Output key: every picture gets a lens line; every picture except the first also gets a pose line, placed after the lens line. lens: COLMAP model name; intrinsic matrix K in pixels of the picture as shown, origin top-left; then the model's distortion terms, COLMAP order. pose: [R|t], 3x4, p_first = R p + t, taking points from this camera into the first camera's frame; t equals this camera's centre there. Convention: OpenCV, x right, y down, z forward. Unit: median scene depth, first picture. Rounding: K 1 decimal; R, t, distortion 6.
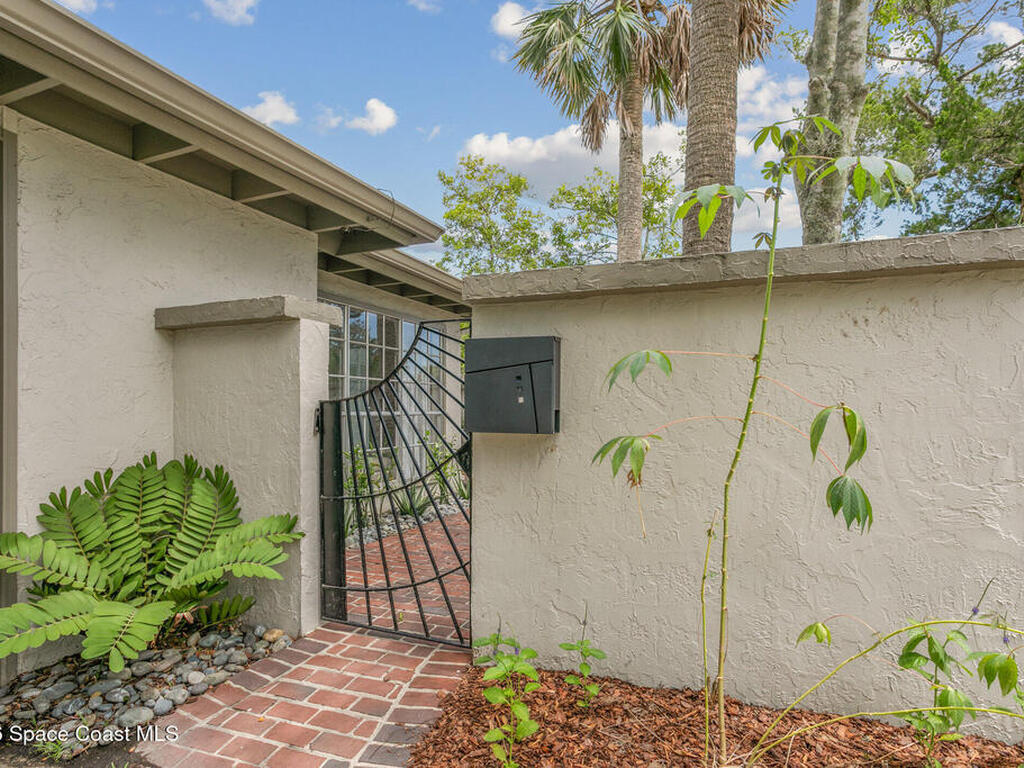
lens RADIAL K [[589.6, 0, 497.9], [0, 589.6, 408.5], [0, 0, 1]] dist [-0.006797, 0.000593]
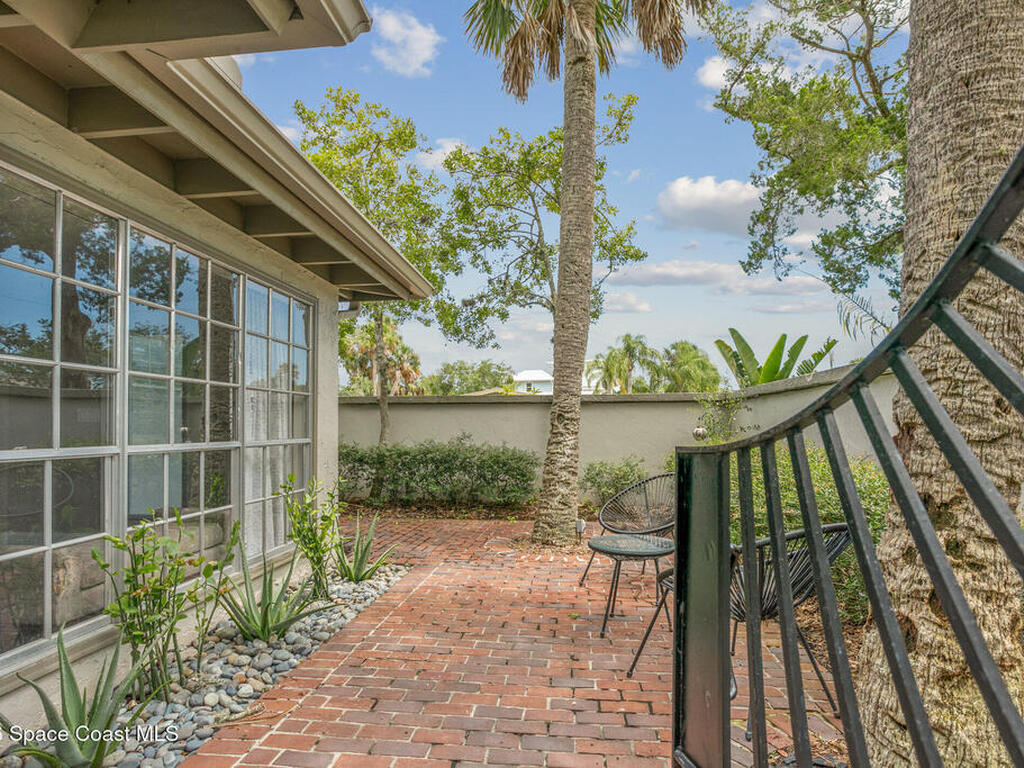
lens RADIAL K [[589.6, 0, 499.1], [0, 589.6, 415.2], [0, 0, 1]] dist [-0.006797, 0.000593]
pose [[0.963810, 0.009811, 0.266410, -0.046517], [-0.004488, 0.999778, -0.020584, -0.003766], [-0.266553, 0.018643, 0.963640, 0.235909]]
